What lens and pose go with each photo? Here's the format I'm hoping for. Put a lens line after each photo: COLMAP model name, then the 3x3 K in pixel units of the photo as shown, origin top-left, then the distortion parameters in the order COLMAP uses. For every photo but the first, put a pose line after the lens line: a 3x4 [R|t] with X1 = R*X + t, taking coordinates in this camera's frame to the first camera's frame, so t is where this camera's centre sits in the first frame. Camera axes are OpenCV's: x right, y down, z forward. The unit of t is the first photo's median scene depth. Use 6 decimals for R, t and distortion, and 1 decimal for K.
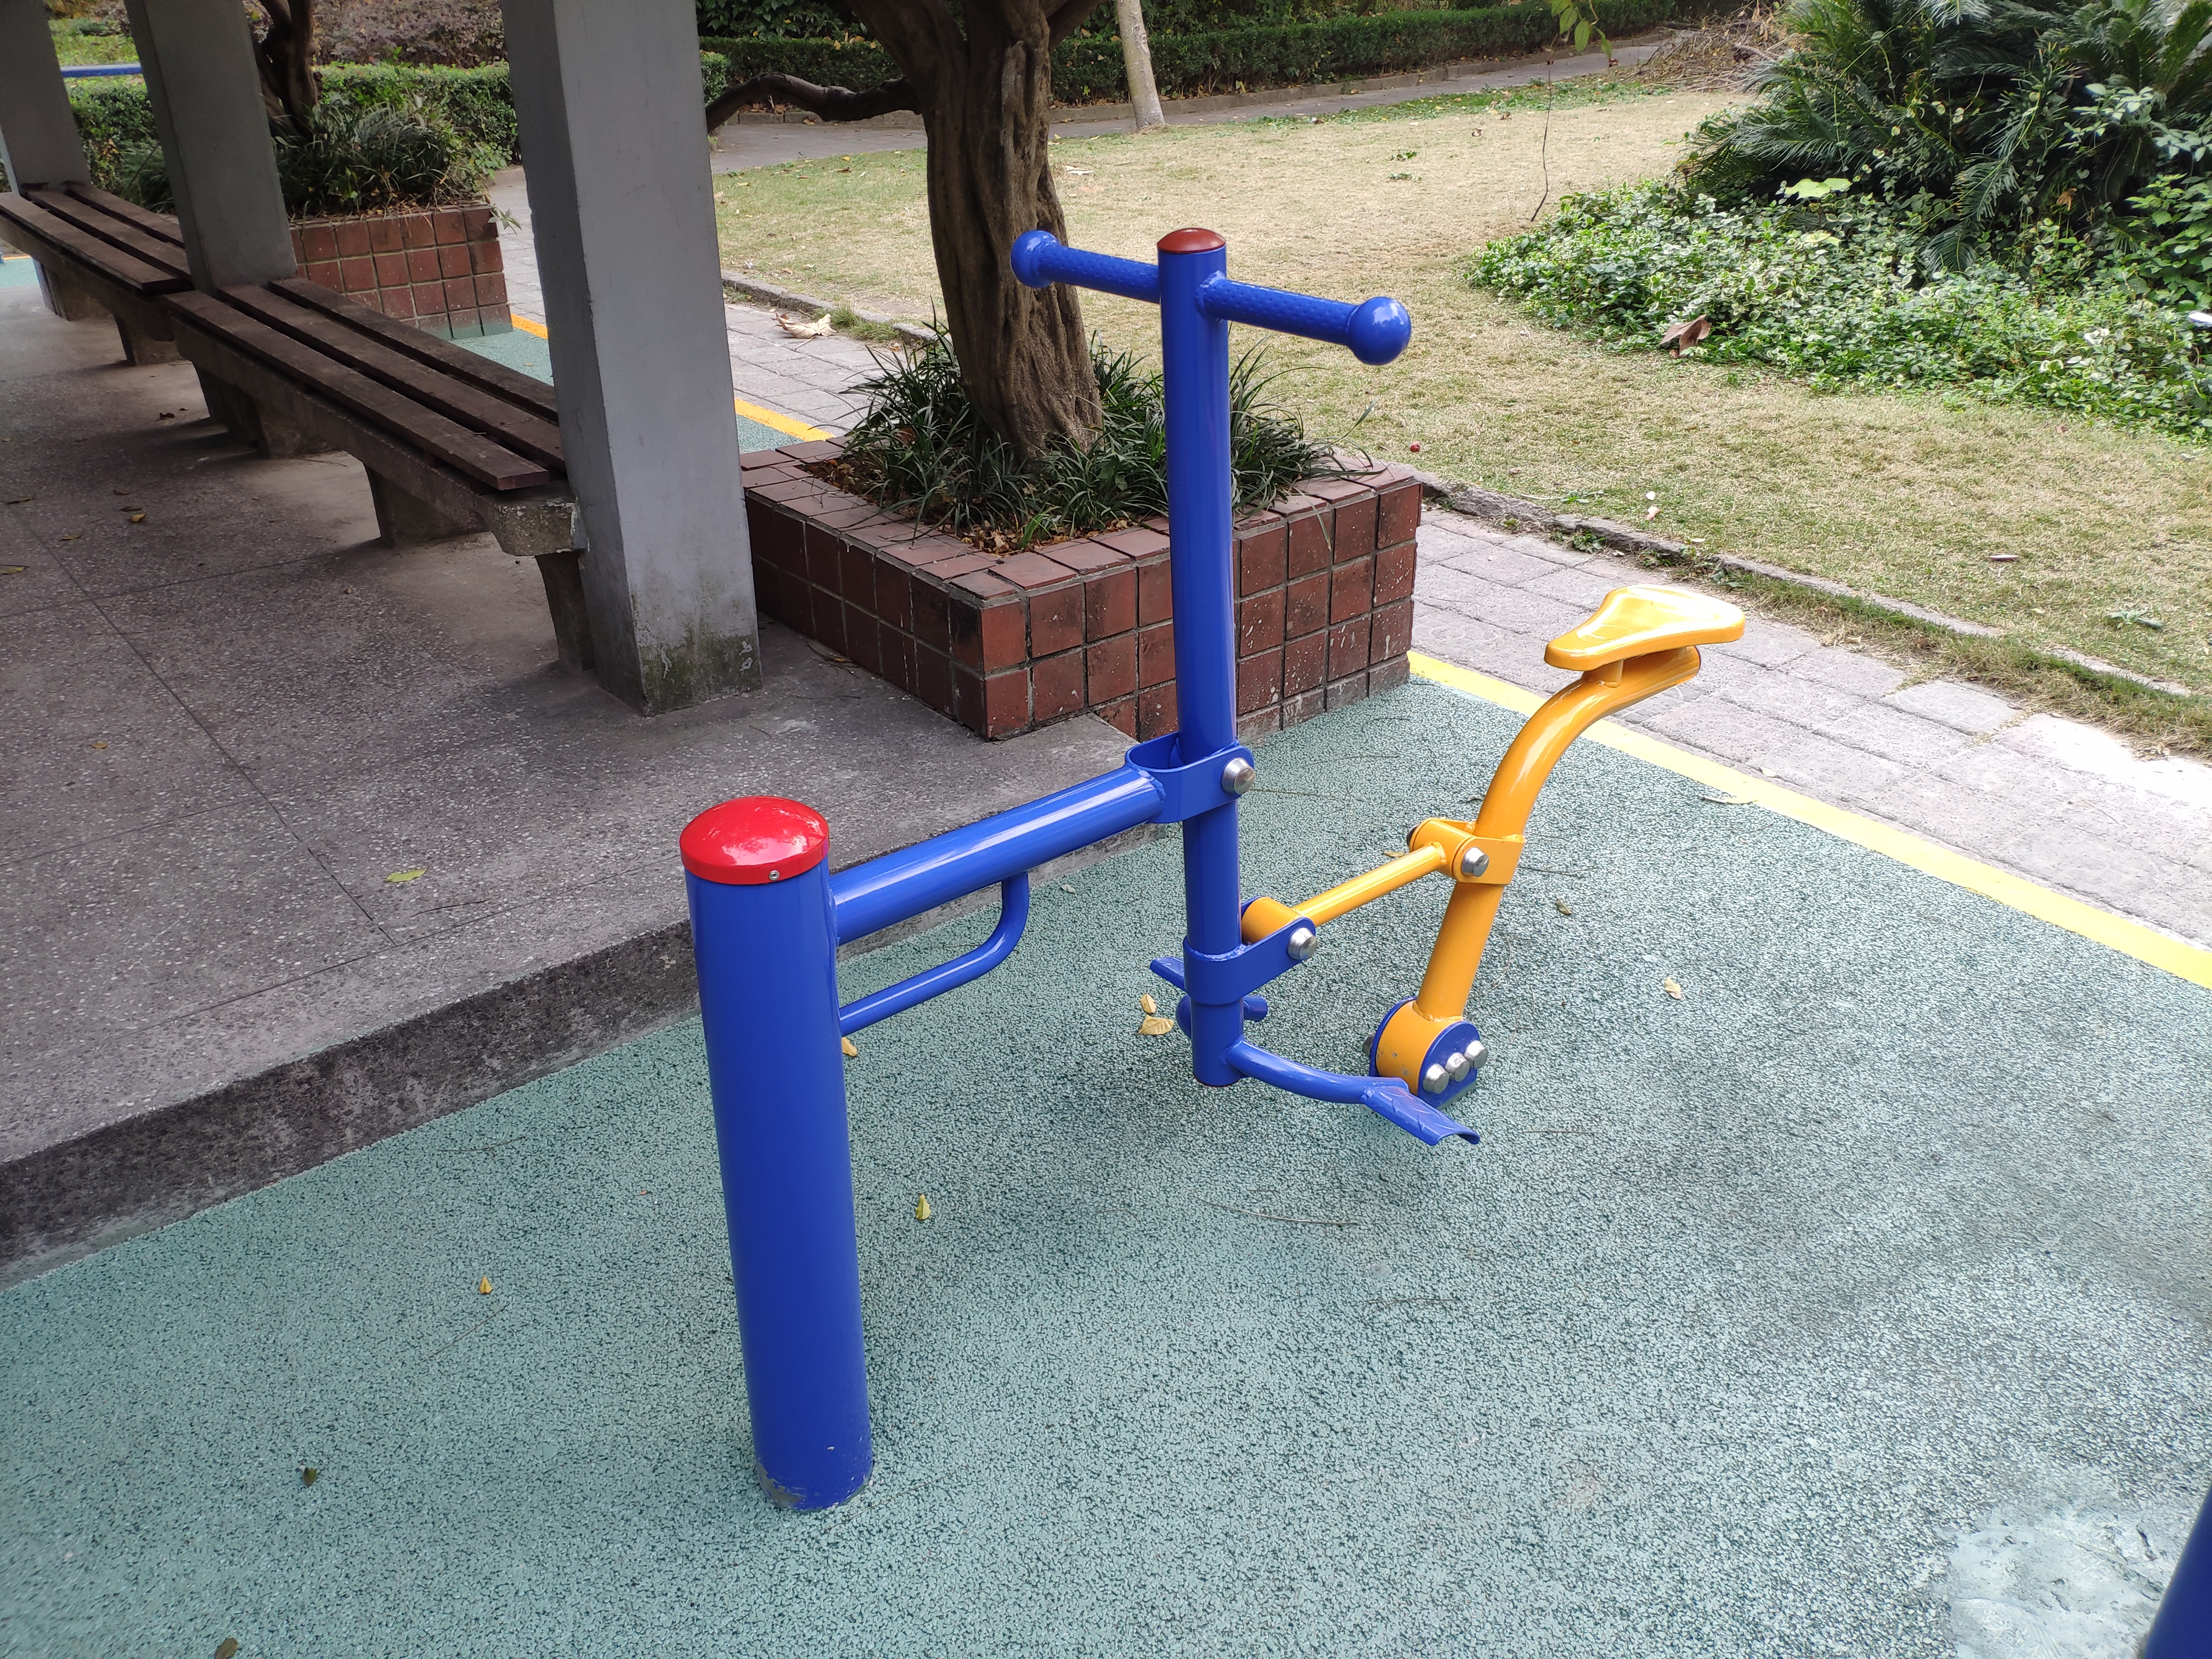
lens RADIAL K [[1674.8, 0, 1106.0], [0, 1674.8, 829.5], [0, 0, 1]] dist [-0.001779, -0.049003]
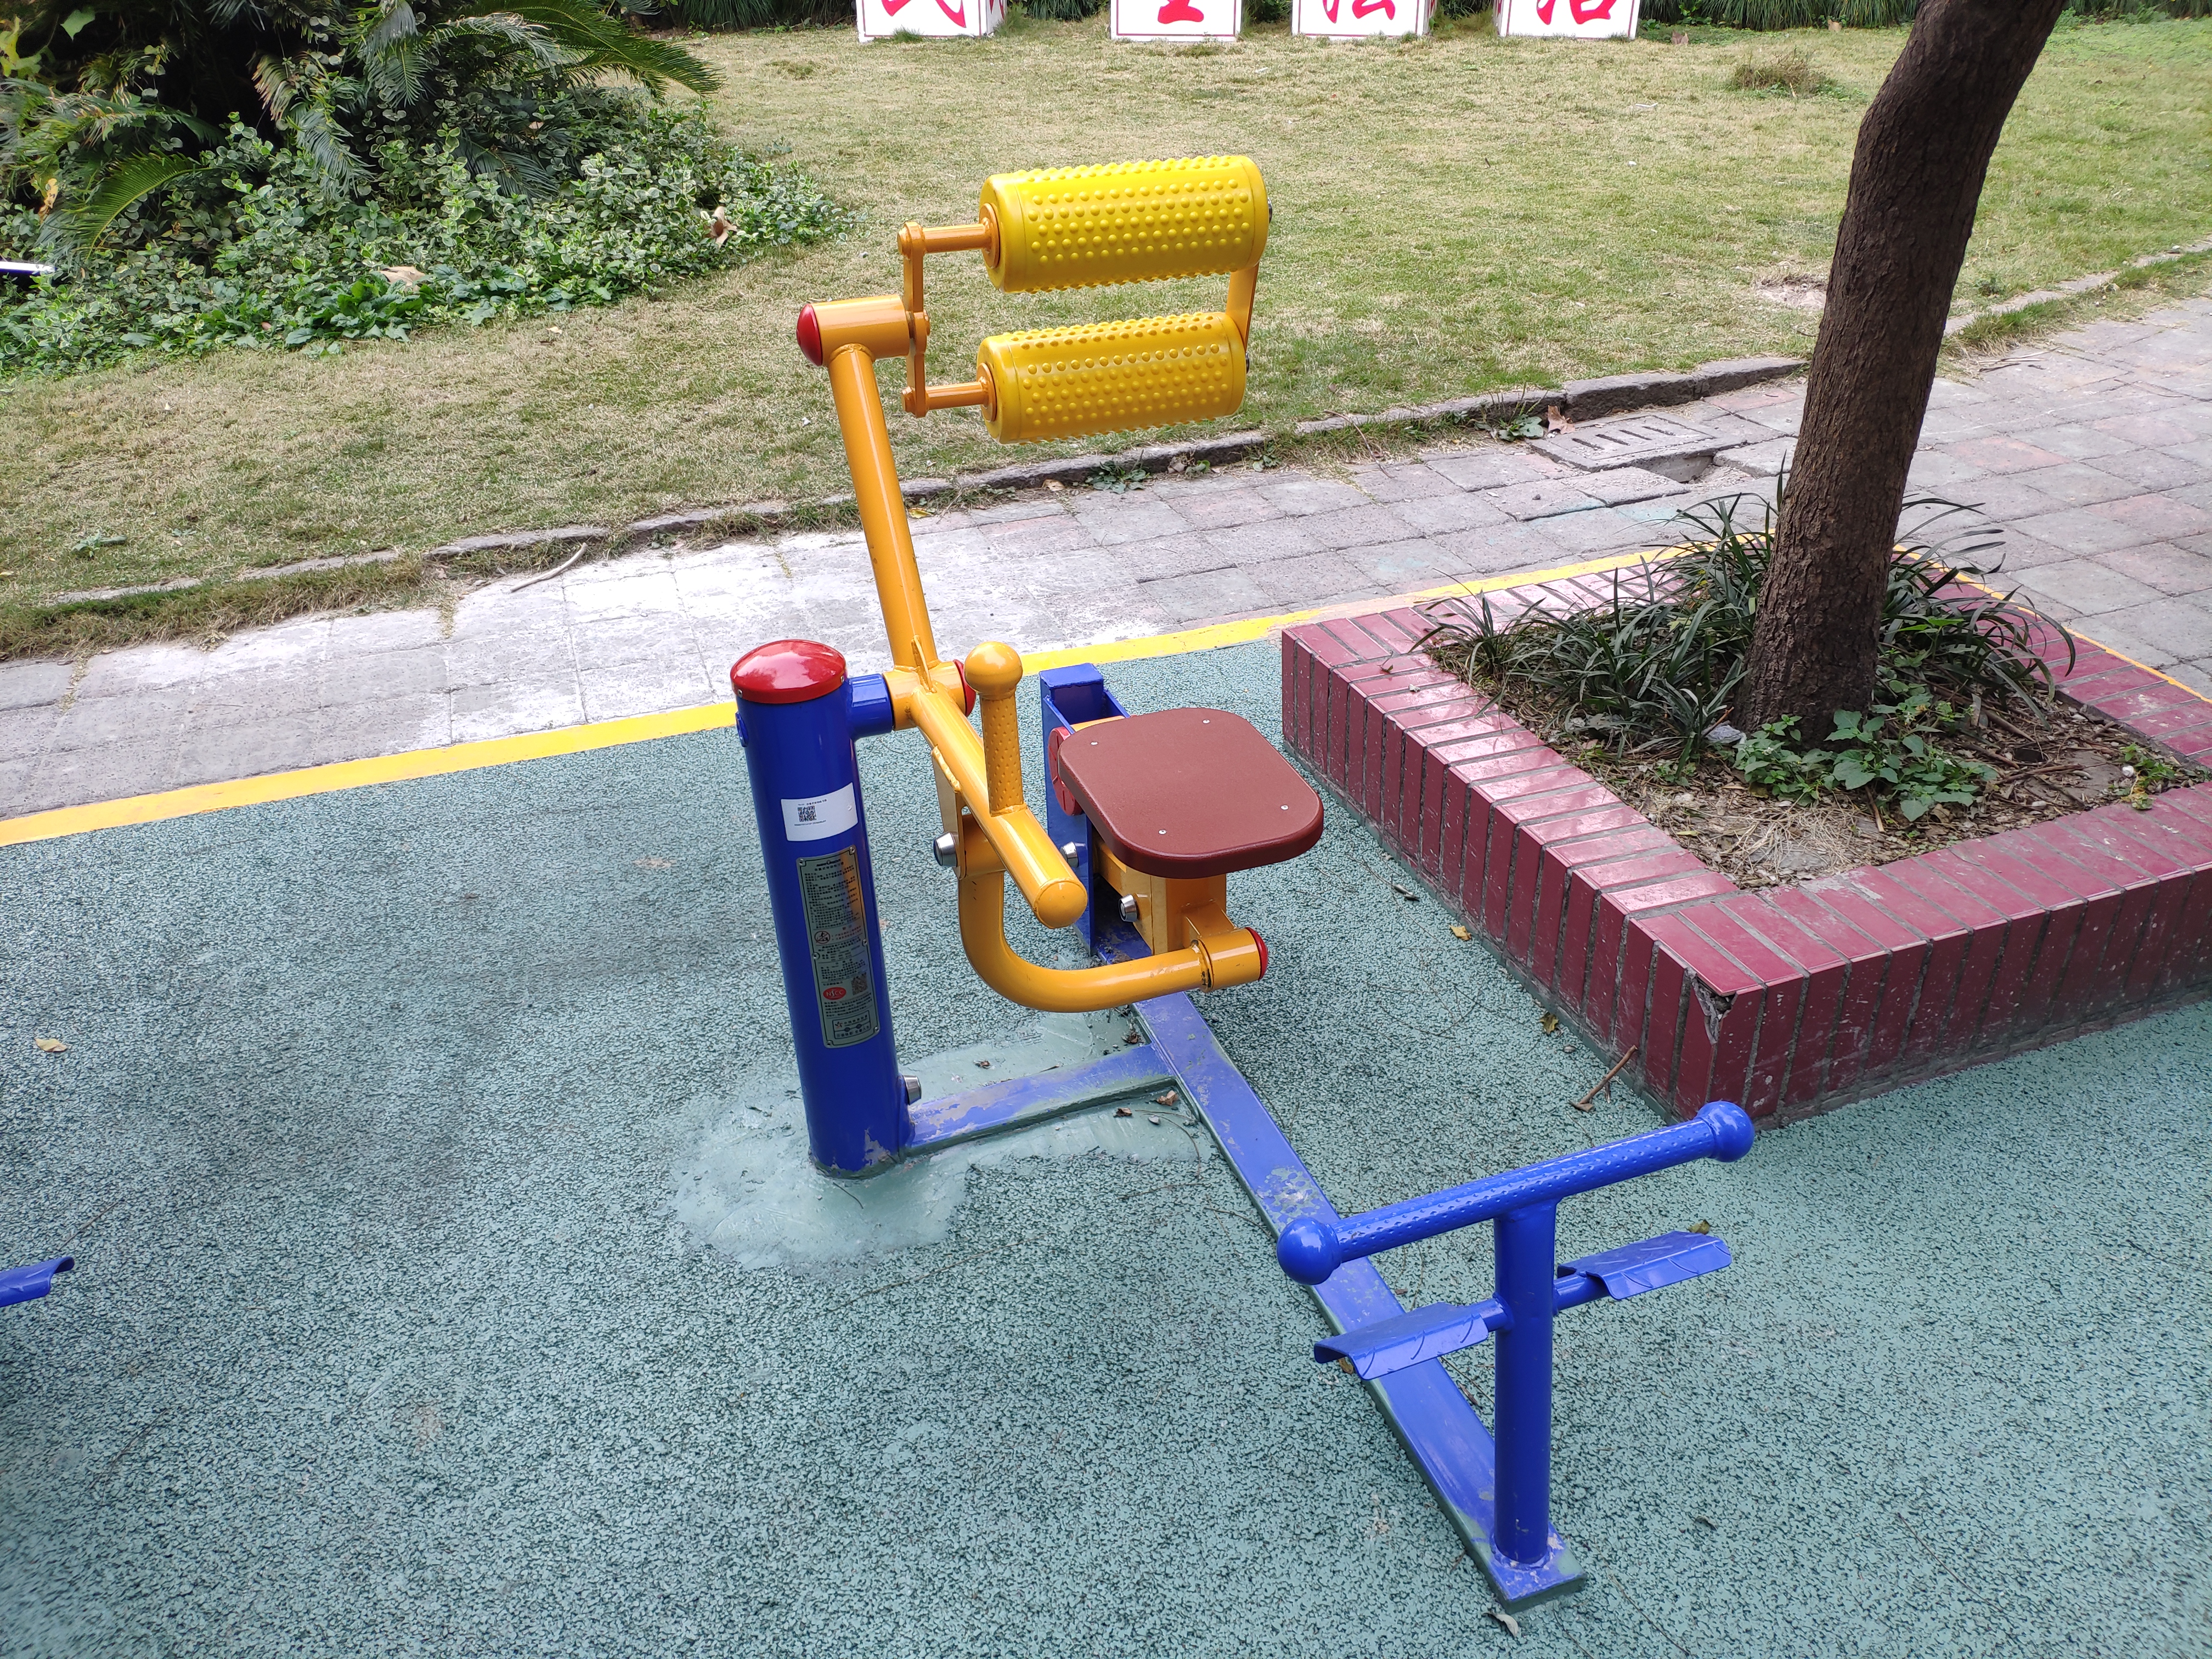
lens RADIAL K [[1674.8, 0, 1106.0], [0, 1674.8, 829.5], [0, 0, 1]] dist [-0.001779, -0.049003]
pose [[0.356131, -0.488913, 0.796326, -0.122818], [0.460416, 0.833384, 0.305759, -0.015417], [-0.813135, 0.257751, 0.521897, 0.023760]]
